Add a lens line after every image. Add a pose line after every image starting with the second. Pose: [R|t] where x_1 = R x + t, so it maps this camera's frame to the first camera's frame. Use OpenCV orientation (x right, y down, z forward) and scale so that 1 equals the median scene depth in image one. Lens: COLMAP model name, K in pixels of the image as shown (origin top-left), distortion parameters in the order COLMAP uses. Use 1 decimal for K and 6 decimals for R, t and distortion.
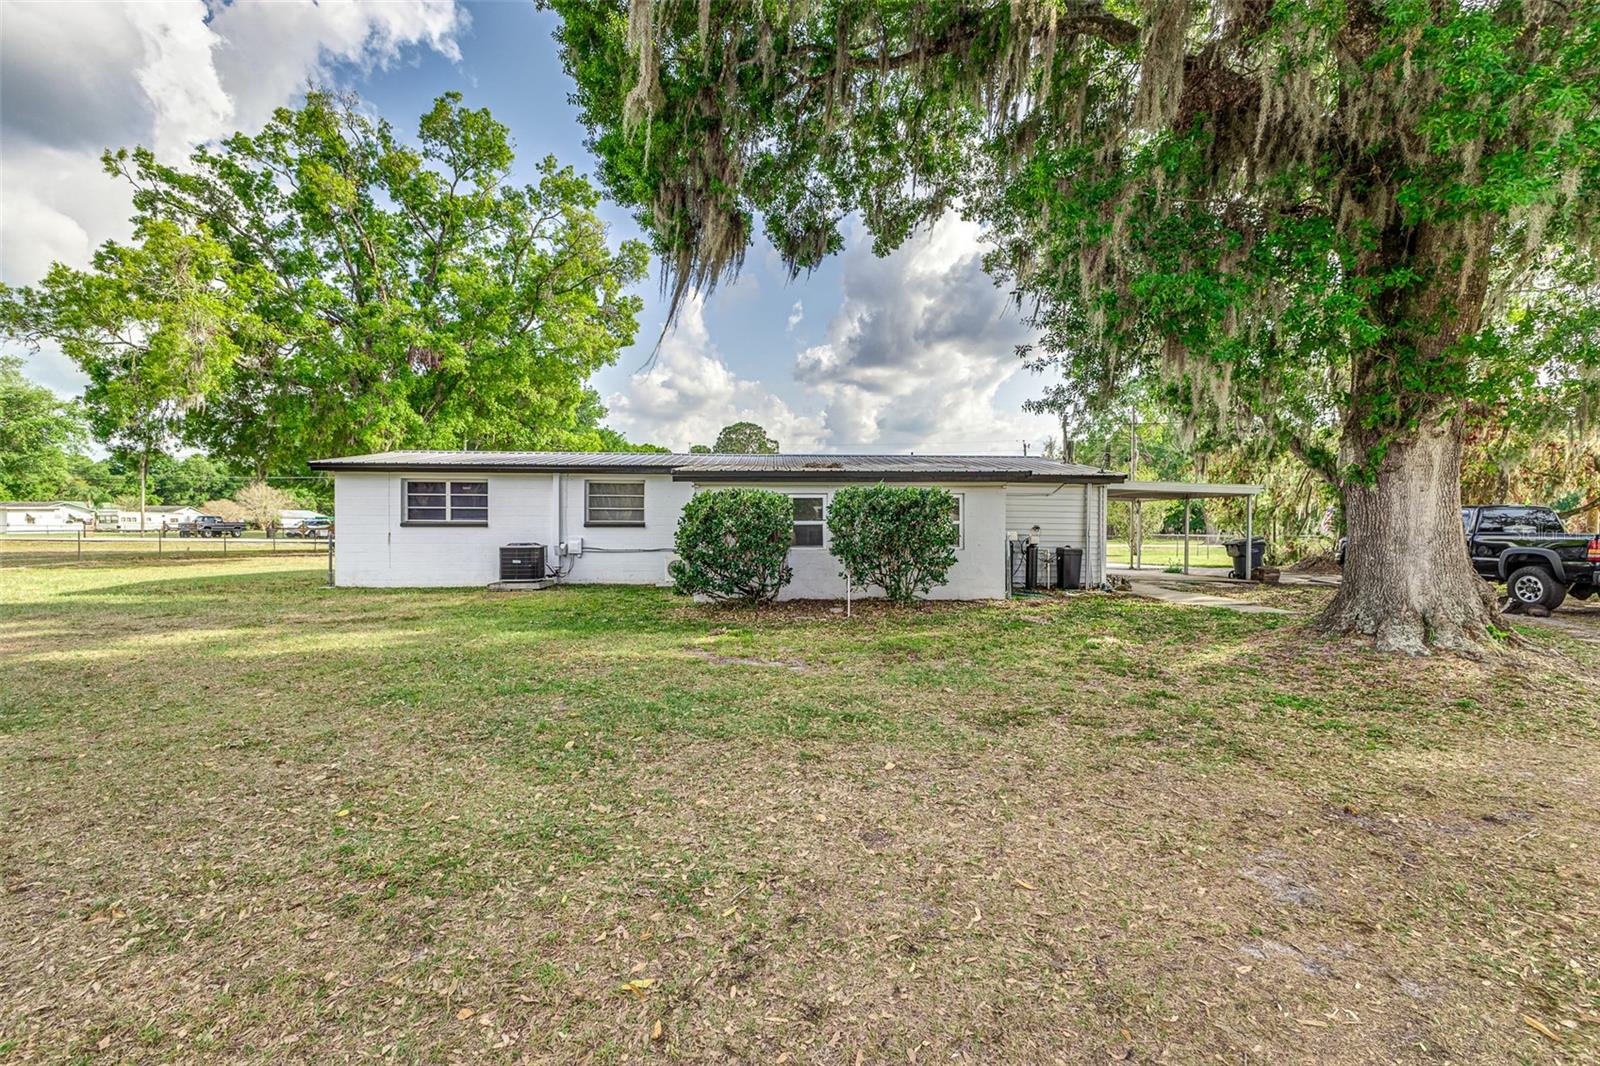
lens RADIAL K [[688.9, 0, 800.0], [0, 688.9, 533.0], [0, 0, 1]] dist [-0.001159, -0.000308]
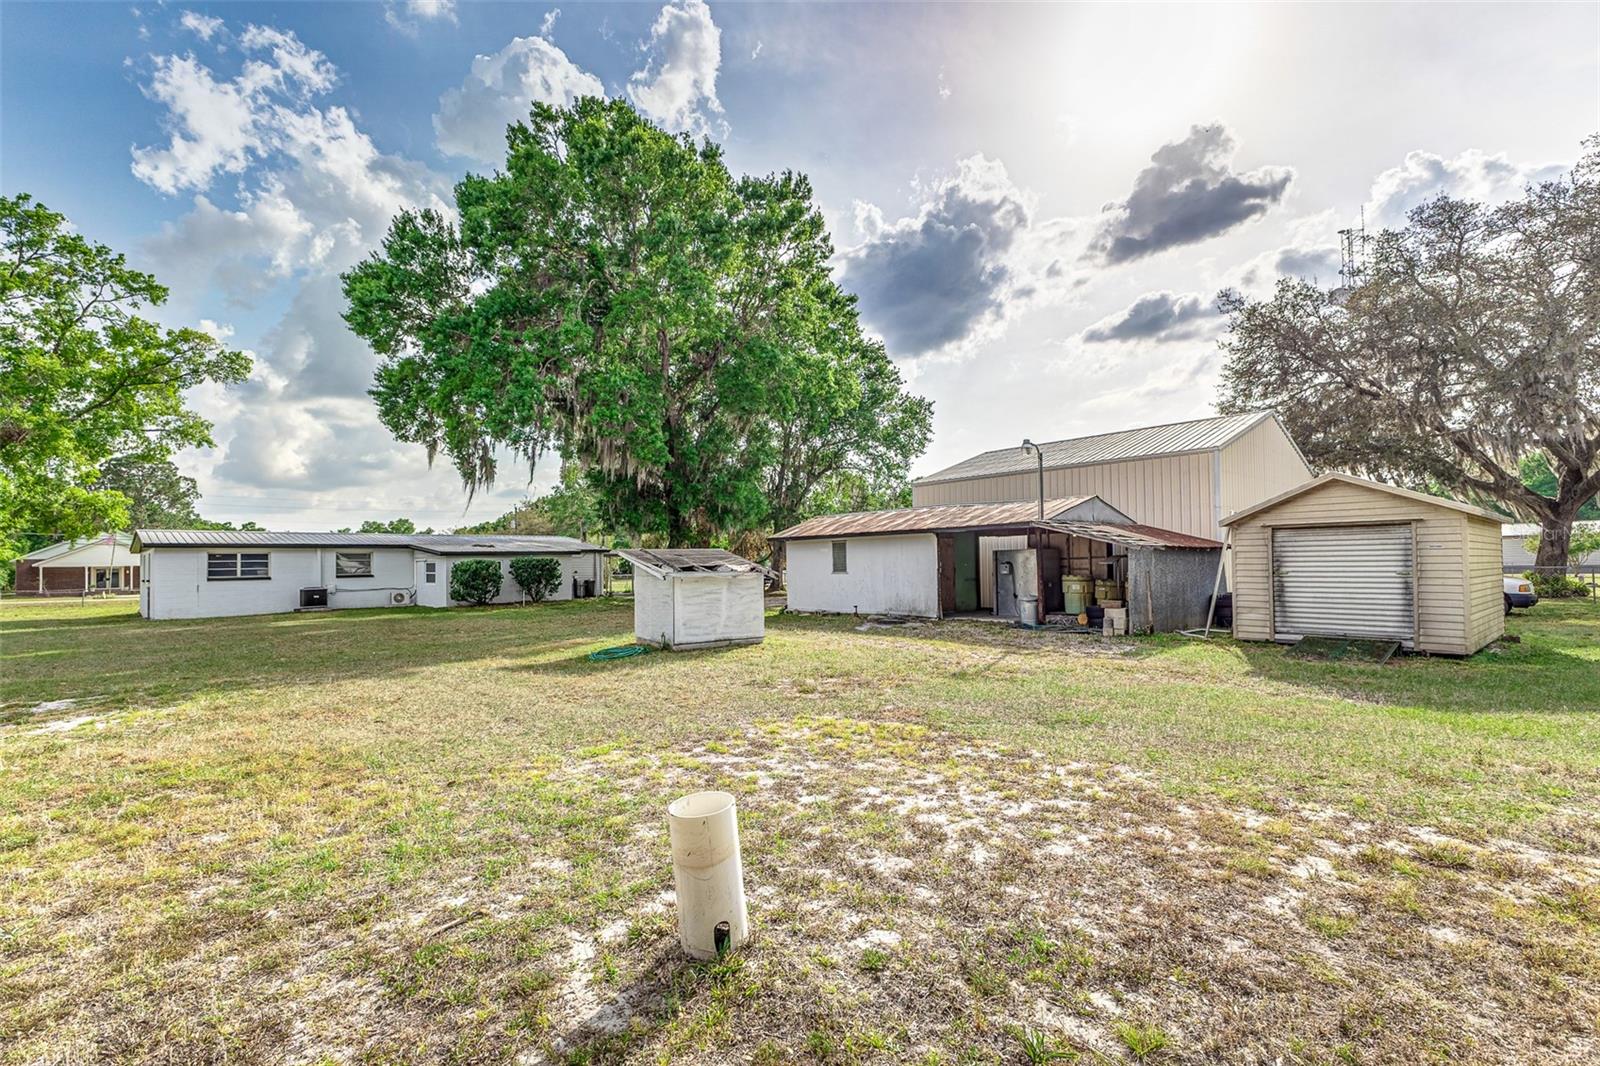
lens RADIAL K [[688.9, 0, 800.0], [0, 688.9, 533.0], [0, 0, 1]] dist [-0.001159, -0.000308]
pose [[0.742063, 0.011349, 0.670234, -0.646186], [0.026063, 0.998612, -0.045766, -0.012670], [-0.669823, 0.051429, 0.740737, -1.204593]]
